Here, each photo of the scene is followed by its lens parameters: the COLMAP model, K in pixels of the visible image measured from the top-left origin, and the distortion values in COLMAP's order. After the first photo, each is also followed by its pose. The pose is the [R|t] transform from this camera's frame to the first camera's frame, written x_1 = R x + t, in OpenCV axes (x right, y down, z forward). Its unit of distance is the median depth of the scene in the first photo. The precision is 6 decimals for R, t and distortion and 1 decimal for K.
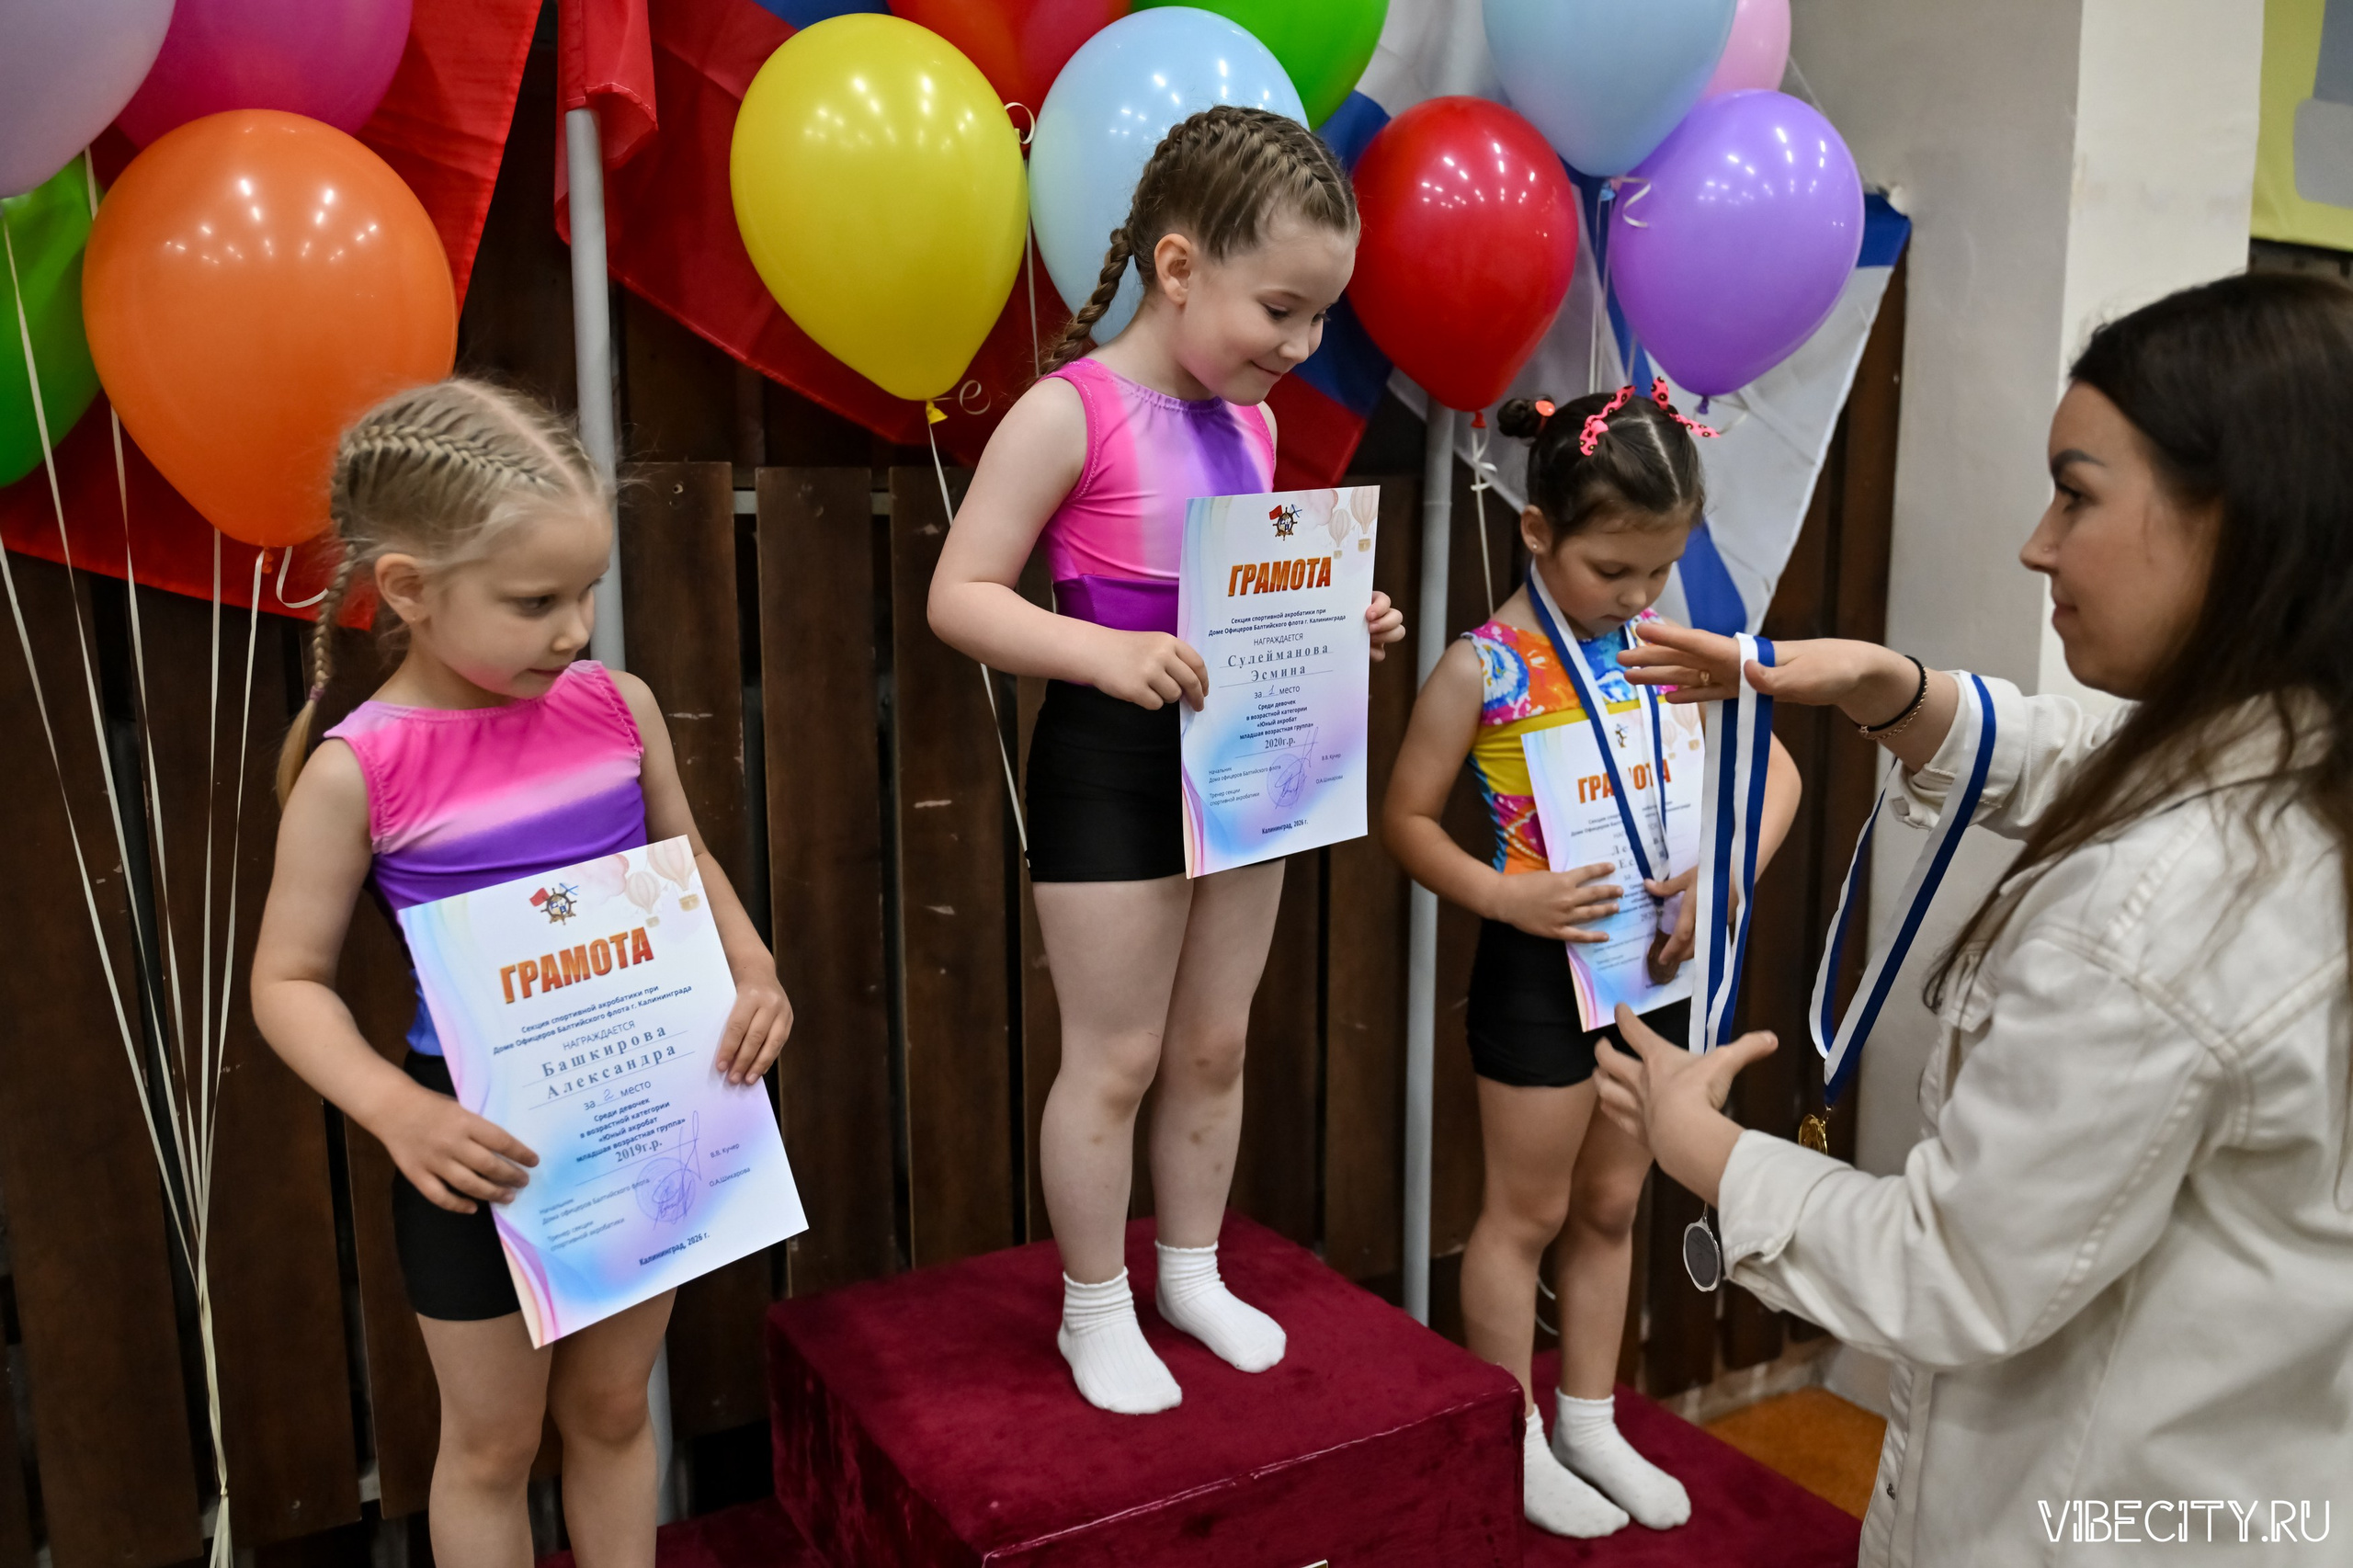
lens RADIAL K [[1872.4, 0, 1168.5], [0, 1872.4, 803.9], [0, 0, 1]] dist [0.003727, -0.012363]
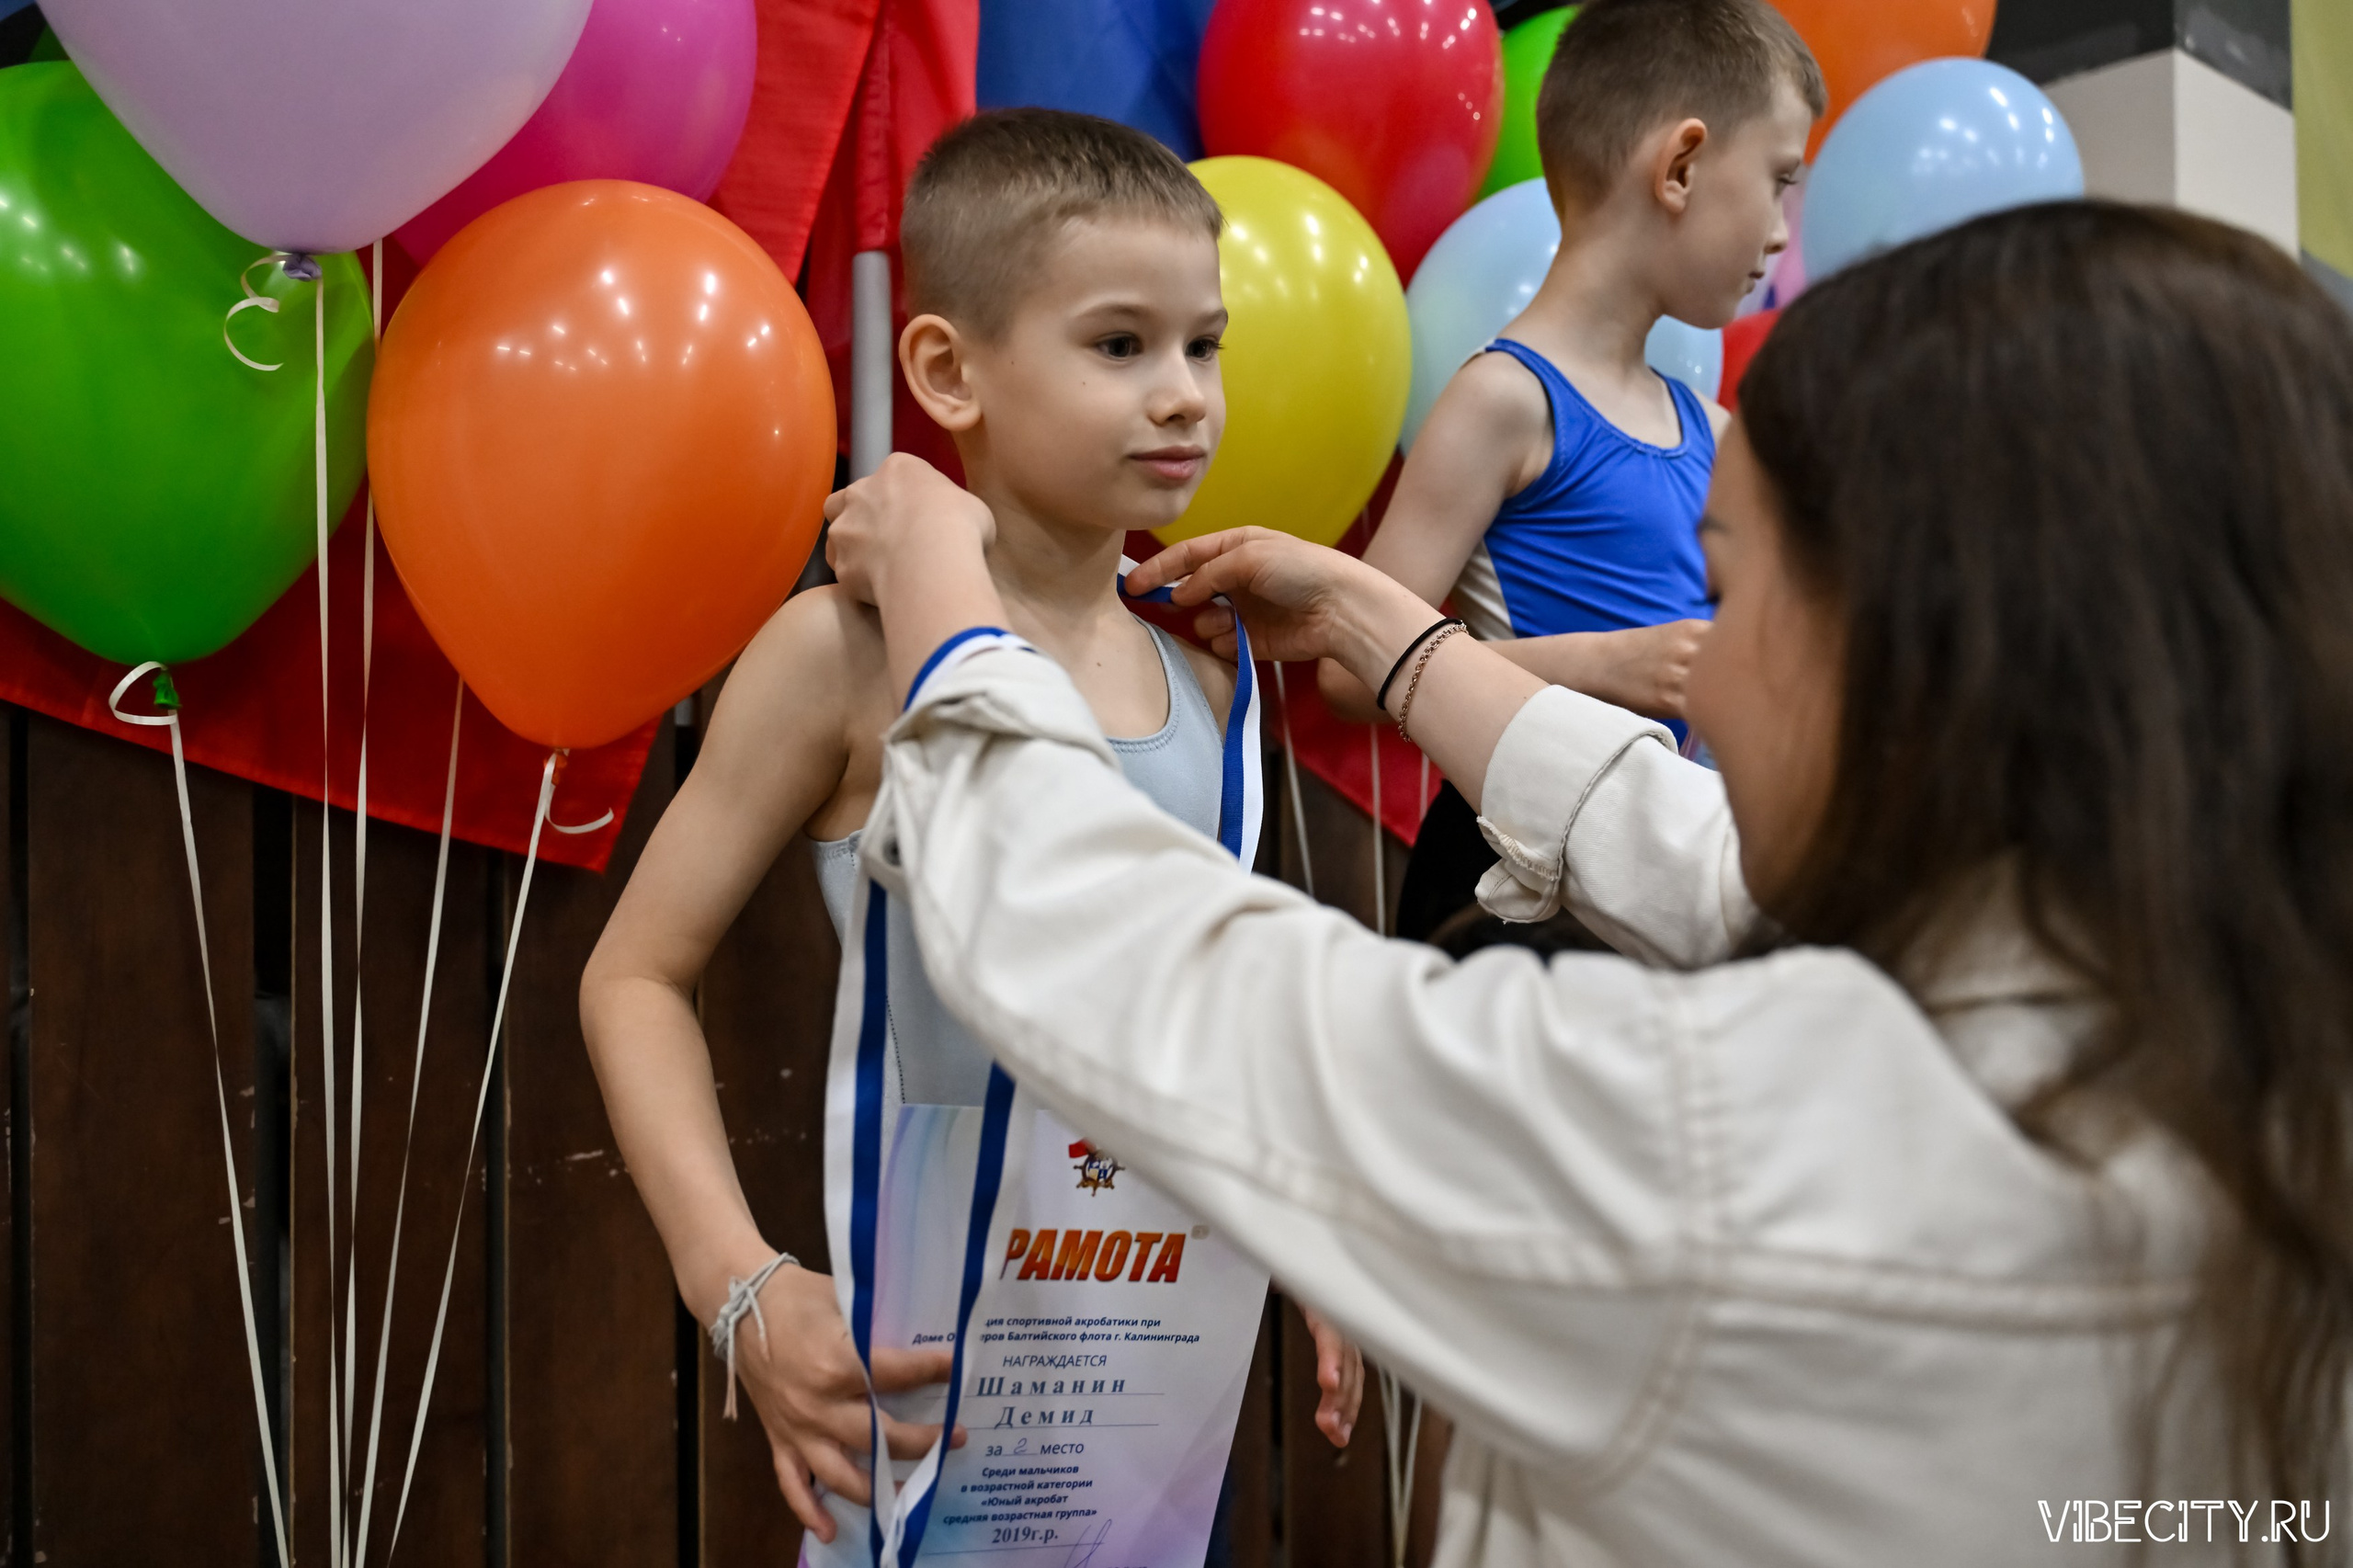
lens RADIAL K [[1872.4, 0, 1169.0], [0, 1872.4, 779.8], [0, 0, 1]] dist [0.003727, -0.012363]
pose [[0.982262, 0.013627, 0.187018, -0.307649], [0.019321, 0.984693, -0.173224, 0.005861], [-0.186515, 0.173765, 0.966963, 0.193075]]
